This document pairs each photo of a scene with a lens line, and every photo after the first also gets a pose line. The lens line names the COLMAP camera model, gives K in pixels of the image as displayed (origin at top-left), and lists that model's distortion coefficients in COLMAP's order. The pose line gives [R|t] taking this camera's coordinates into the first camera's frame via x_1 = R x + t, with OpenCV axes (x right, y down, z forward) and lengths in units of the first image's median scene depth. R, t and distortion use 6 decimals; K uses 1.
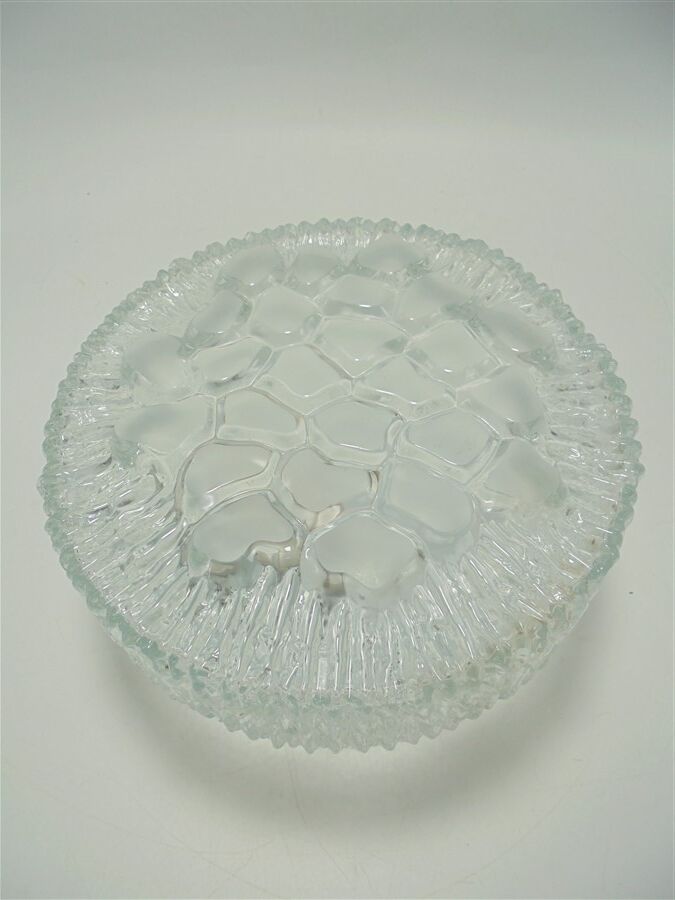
lens RADIAL K [[680.0, 0, 337.5], [0, 680.0, 450.0], [0, 0, 1]] dist [-0.003196, -0.000770]
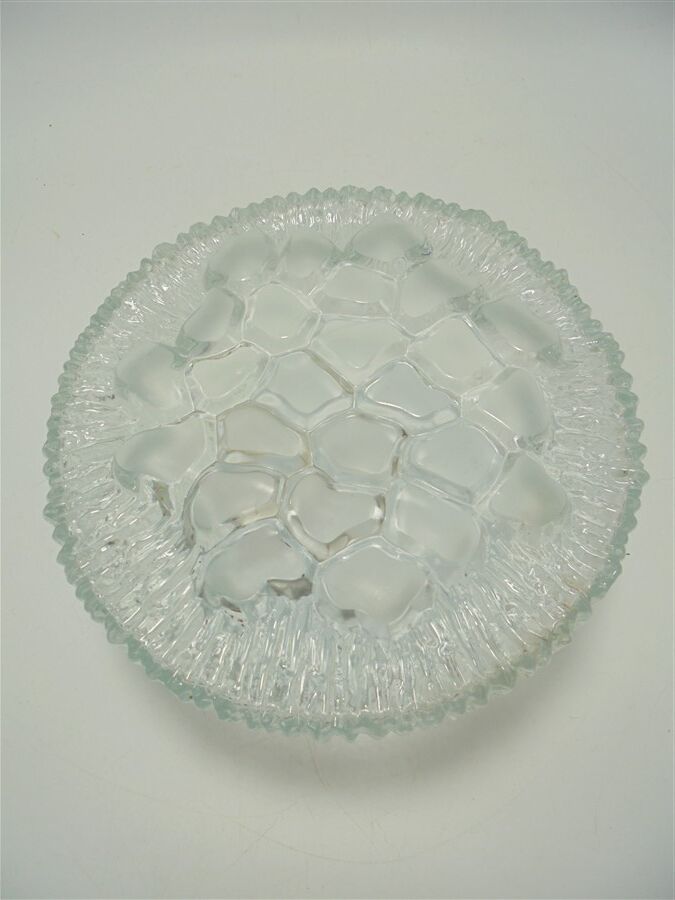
lens RADIAL K [[680.0, 0, 337.5], [0, 680.0, 450.0], [0, 0, 1]] dist [-0.003196, -0.000770]
pose [[0.999020, -0.042957, 0.010671, -0.014376], [0.040248, 0.981936, 0.184883, -0.179340], [-0.018421, -0.184272, 0.982703, 0.023852]]
